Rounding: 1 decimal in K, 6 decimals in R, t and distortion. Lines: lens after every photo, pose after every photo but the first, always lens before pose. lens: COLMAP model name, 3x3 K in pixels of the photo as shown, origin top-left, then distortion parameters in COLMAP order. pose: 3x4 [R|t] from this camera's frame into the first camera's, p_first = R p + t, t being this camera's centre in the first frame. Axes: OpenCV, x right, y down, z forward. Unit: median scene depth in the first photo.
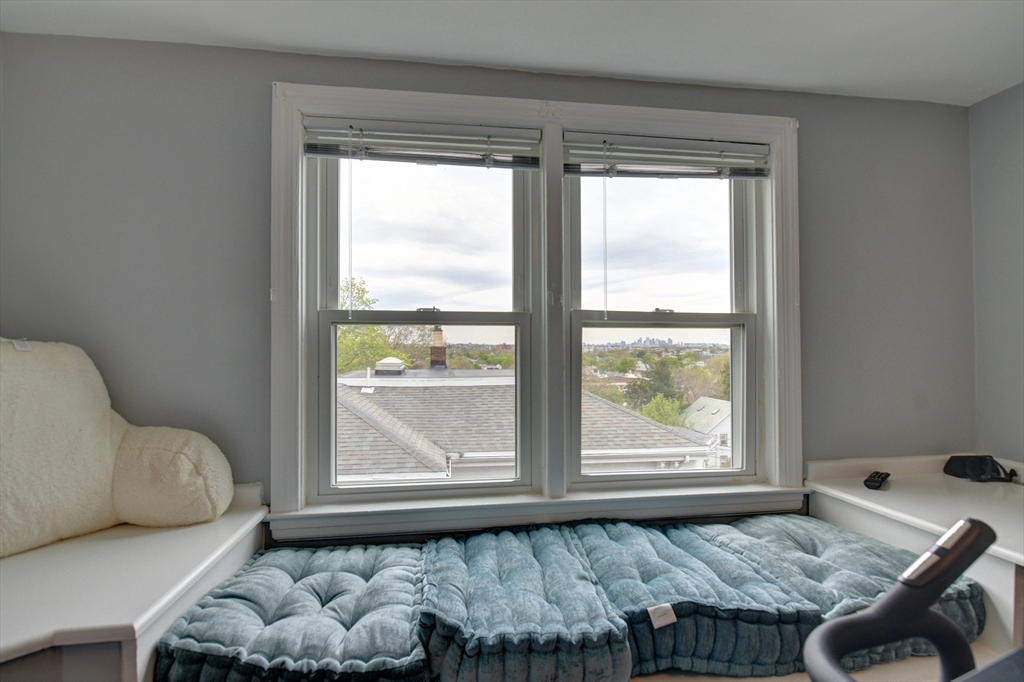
lens RADIAL K [[497.8, 0, 511.3], [0, 497.8, 335.2], [0, 0, 1]] dist [-0.008410, -0.007955]
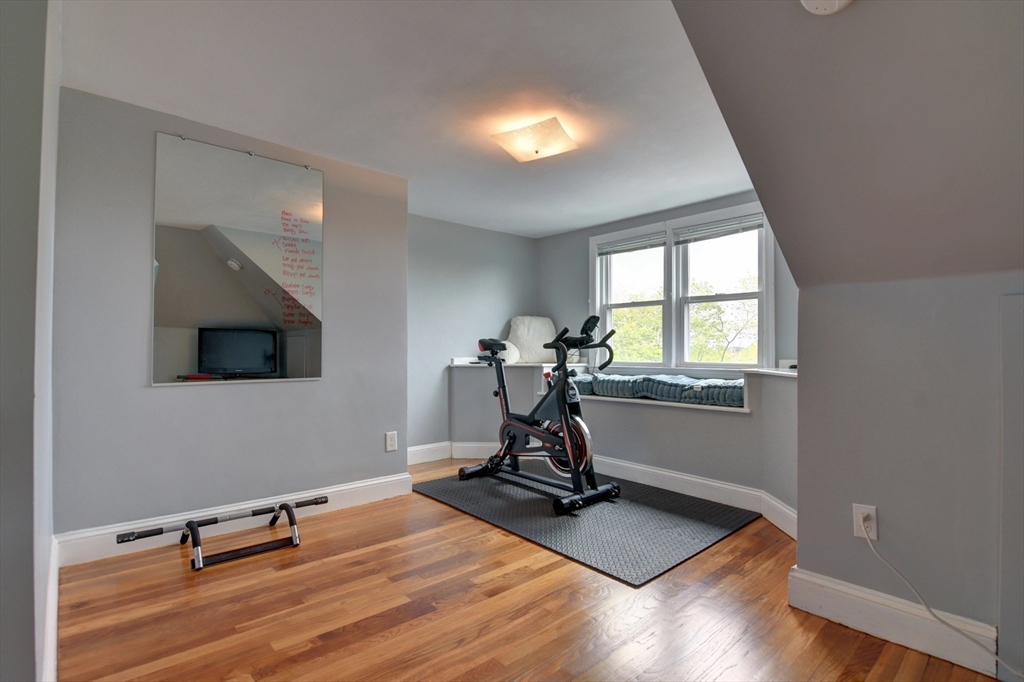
lens RADIAL K [[497.8, 0, 510.9], [0, 497.8, 343.1], [0, 0, 1]] dist [-0.008410, -0.007955]
pose [[0.560502, -0.016140, -0.827996, 1.827185], [0.011636, 0.999865, -0.011614, 0.212020], [0.828072, -0.003124, 0.560614, -1.210814]]
